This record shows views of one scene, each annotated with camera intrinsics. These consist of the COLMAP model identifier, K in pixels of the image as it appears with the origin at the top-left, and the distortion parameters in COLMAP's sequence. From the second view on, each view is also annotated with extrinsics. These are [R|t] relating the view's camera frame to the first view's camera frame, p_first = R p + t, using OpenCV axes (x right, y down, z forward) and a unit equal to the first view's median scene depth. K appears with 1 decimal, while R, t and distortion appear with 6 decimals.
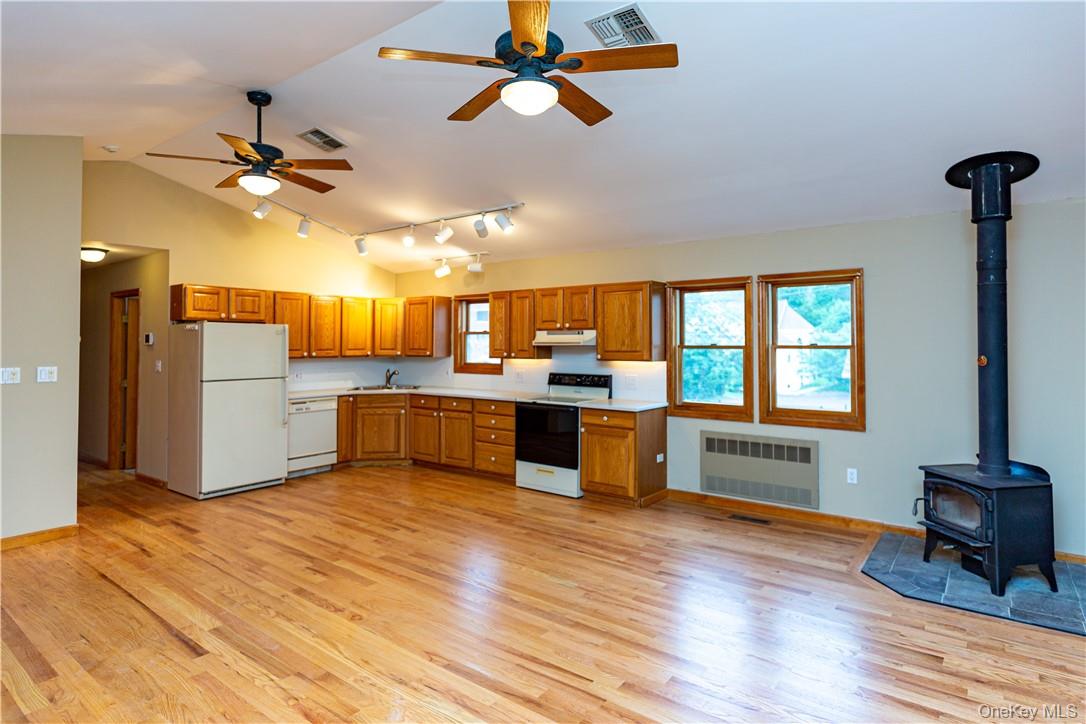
lens RADIAL K [[597.2, 0, 578.5], [0, 597.2, 337.0], [0, 0, 1]] dist [-0.000041, 0.001526]
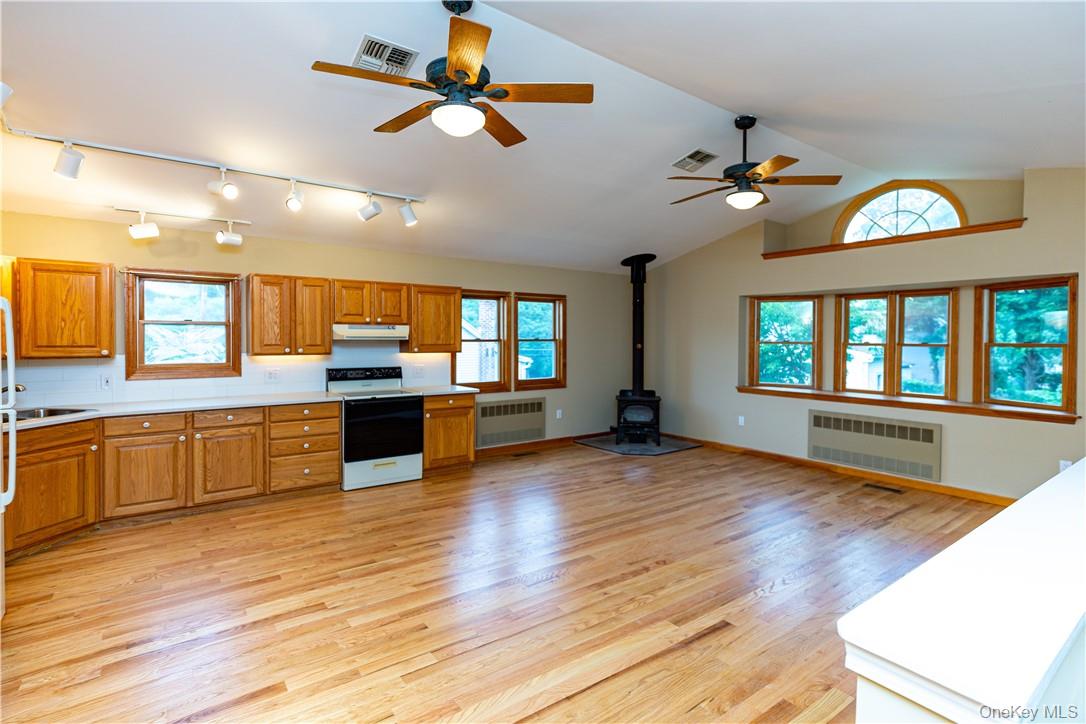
lens RADIAL K [[478.3, 0, 546.3], [0, 478.3, 347.3], [0, 0, 1]] dist [0.008898, -0.000124]
pose [[0.338987, -0.017383, 0.940631, -0.756006], [-0.012855, 0.999650, 0.023107, 0.005026], [-0.940703, -0.019925, 0.338645, 0.496192]]
